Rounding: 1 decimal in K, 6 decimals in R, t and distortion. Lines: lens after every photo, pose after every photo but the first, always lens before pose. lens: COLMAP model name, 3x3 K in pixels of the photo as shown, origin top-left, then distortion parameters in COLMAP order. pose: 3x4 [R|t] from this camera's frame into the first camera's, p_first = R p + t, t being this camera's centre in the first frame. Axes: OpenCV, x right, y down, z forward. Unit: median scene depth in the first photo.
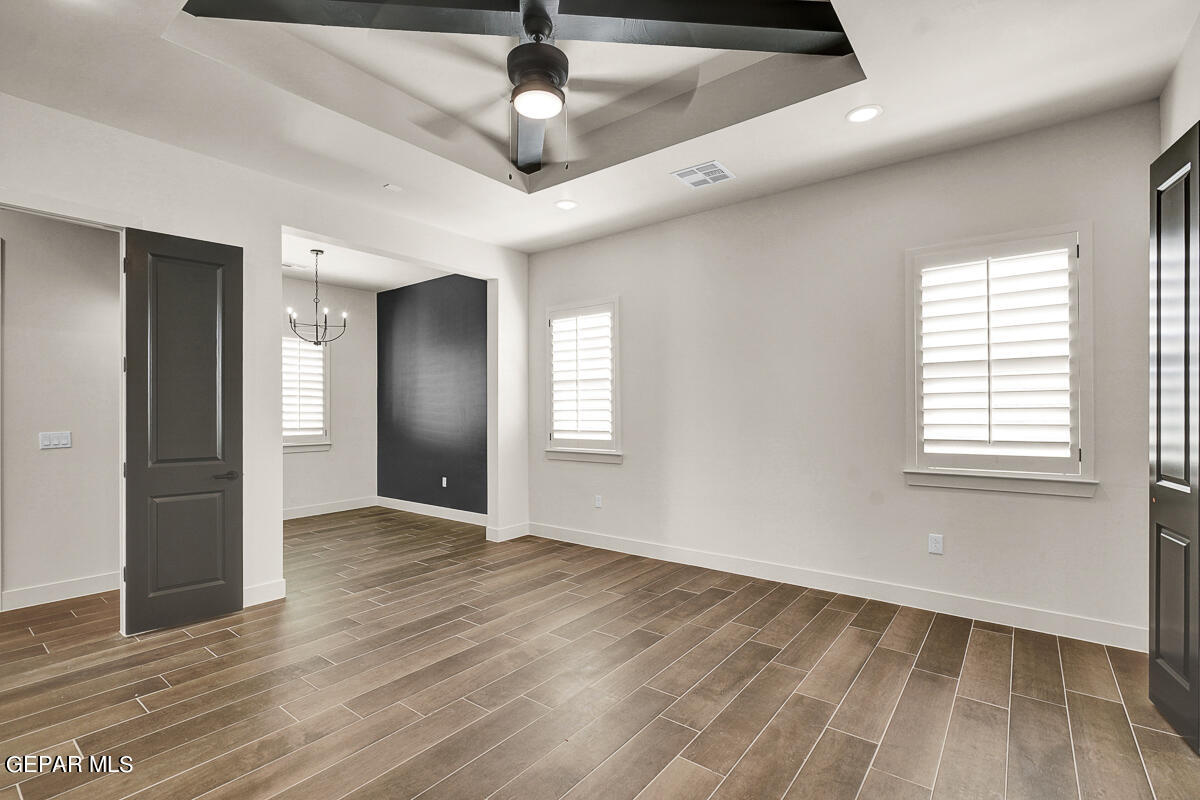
lens RADIAL K [[546.2, 0, 588.9], [0, 546.2, 420.7], [0, 0, 1]] dist [-0.002927, 0.000546]
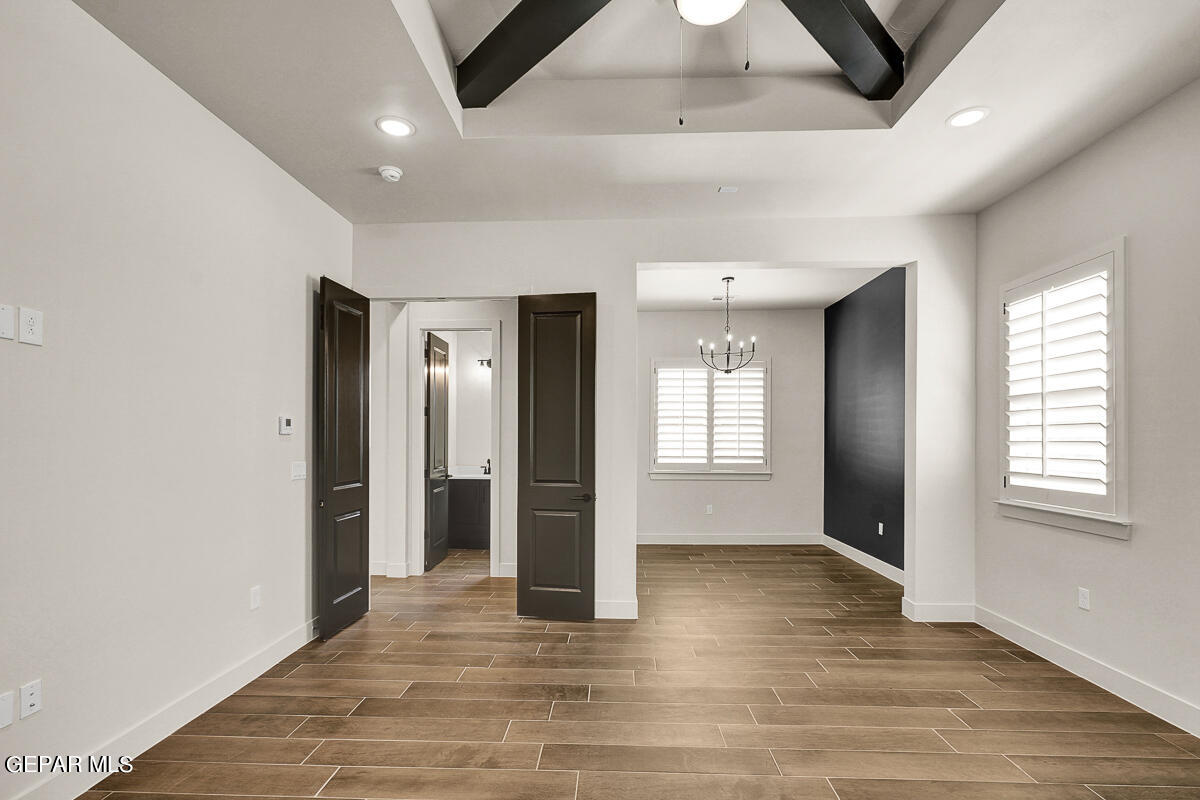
lens RADIAL K [[554.0, 0, 600.1], [0, 554.0, 440.2], [0, 0, 1]] dist [-0.000444, 0.000722]
pose [[0.595166, 0.008683, -0.803556, 0.193303], [-0.020246, 0.999786, -0.004193, -0.009062], [0.803347, 0.018764, 0.595215, 0.240047]]
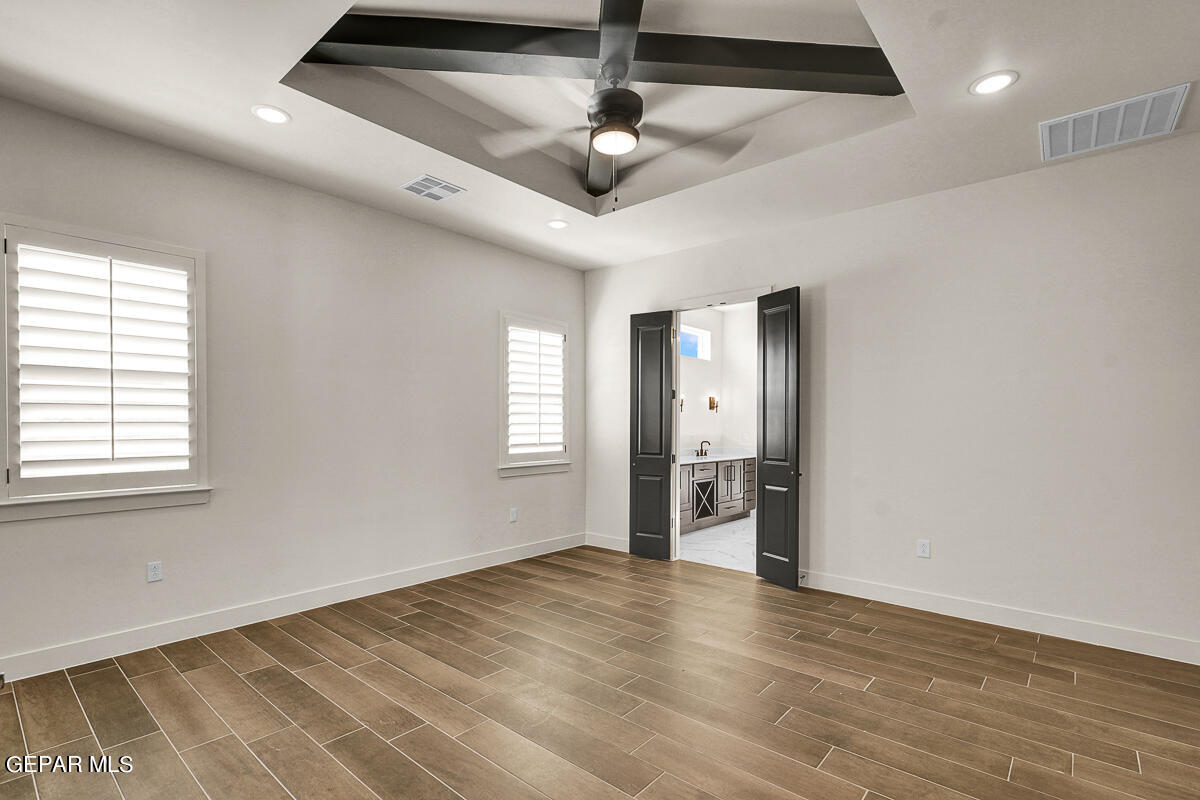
lens RADIAL K [[571.4, 0, 597.7], [0, 571.4, 436.4], [0, 0, 1]] dist [-0.000517, 0.000402]
pose [[0.039599, -0.018257, 0.999049, -0.628288], [0.017005, 0.999701, 0.017594, -0.007163], [-0.999071, 0.016292, 0.039898, 0.497238]]
